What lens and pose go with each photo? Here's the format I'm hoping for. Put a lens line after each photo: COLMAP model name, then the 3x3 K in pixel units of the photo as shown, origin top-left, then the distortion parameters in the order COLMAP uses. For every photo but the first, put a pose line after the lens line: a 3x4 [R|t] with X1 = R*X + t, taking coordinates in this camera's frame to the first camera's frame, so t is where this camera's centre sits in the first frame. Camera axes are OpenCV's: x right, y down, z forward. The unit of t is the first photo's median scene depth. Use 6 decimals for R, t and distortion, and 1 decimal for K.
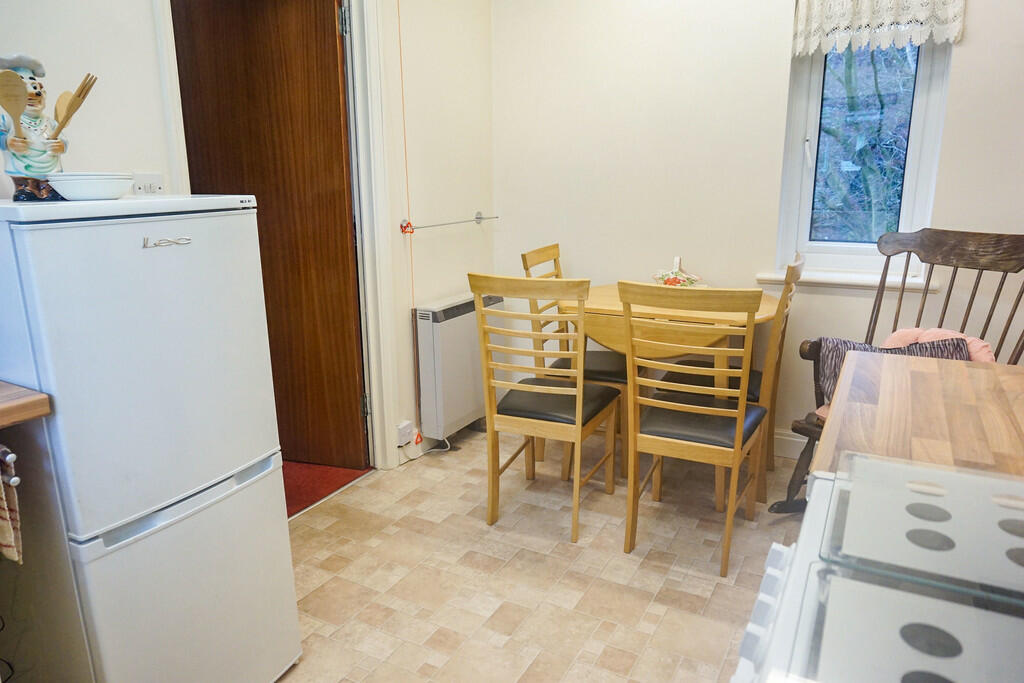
lens RADIAL K [[690.4, 0, 512.0], [0, 690.4, 341.5], [0, 0, 1]] dist [-0.061466, 0.076877]
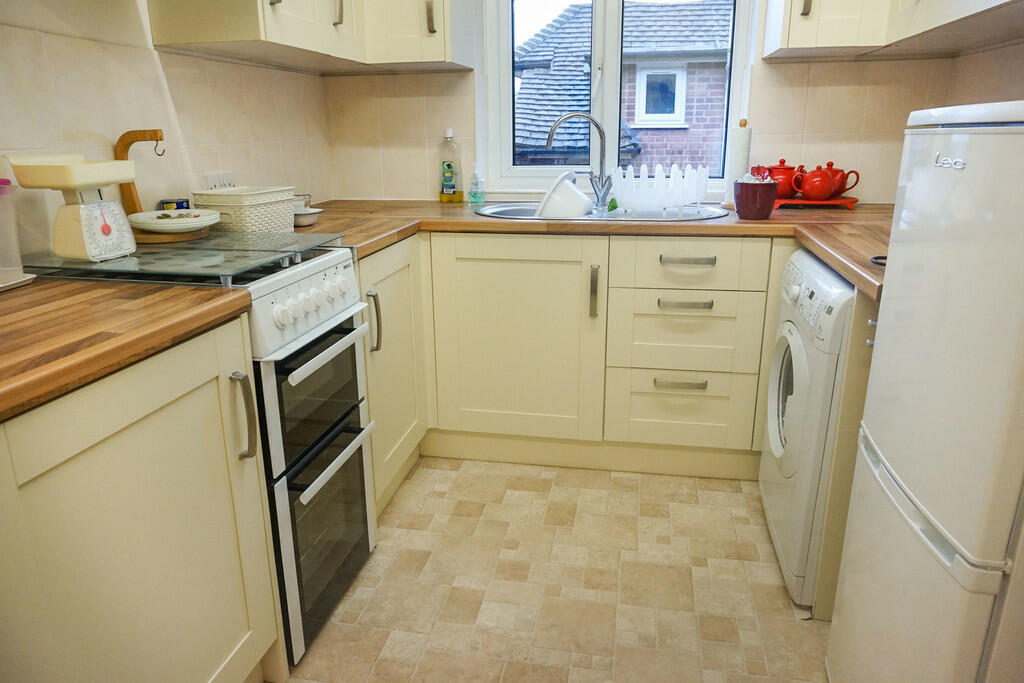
lens RADIAL K [[690.4, 0, 512.0], [0, 690.4, 341.5], [0, 0, 1]] dist [-0.061466, 0.076877]
pose [[-0.949303, 0.106393, -0.295811, 0.159895], [-0.055141, 0.870045, 0.489878, -0.340902], [0.309489, 0.481354, -0.820070, 1.578508]]
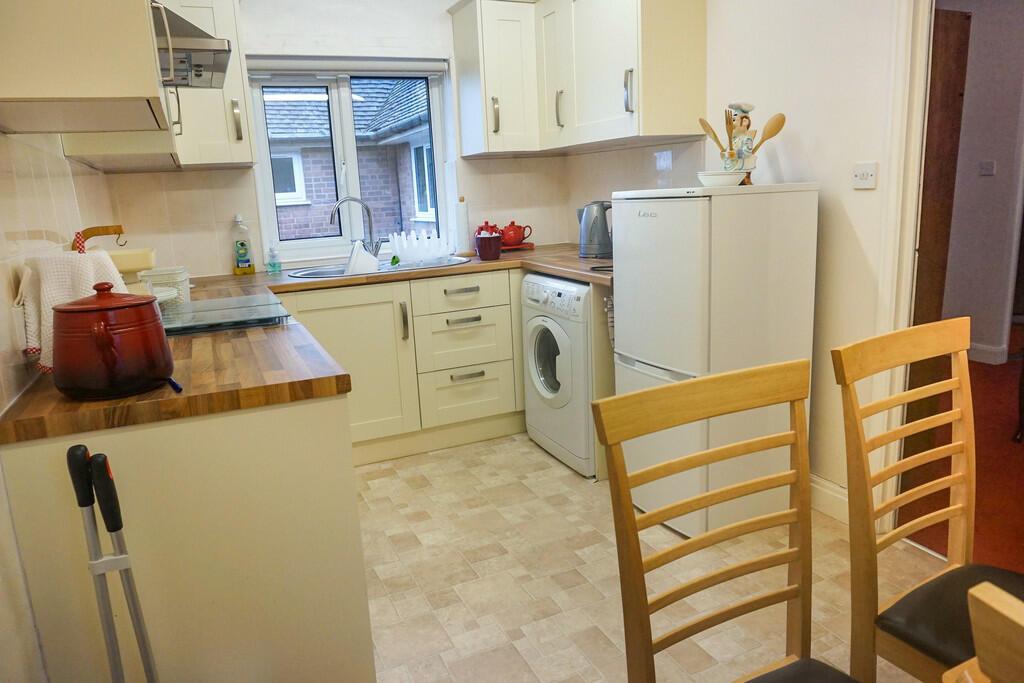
lens RADIAL K [[690.4, 0, 512.0], [0, 690.4, 341.5], [0, 0, 1]] dist [-0.061466, 0.076877]
pose [[-0.591665, 0.205991, -0.779423, 0.782224], [-0.128383, 0.930393, 0.343346, -0.397696], [0.795896, 0.303210, -0.524035, 1.695209]]
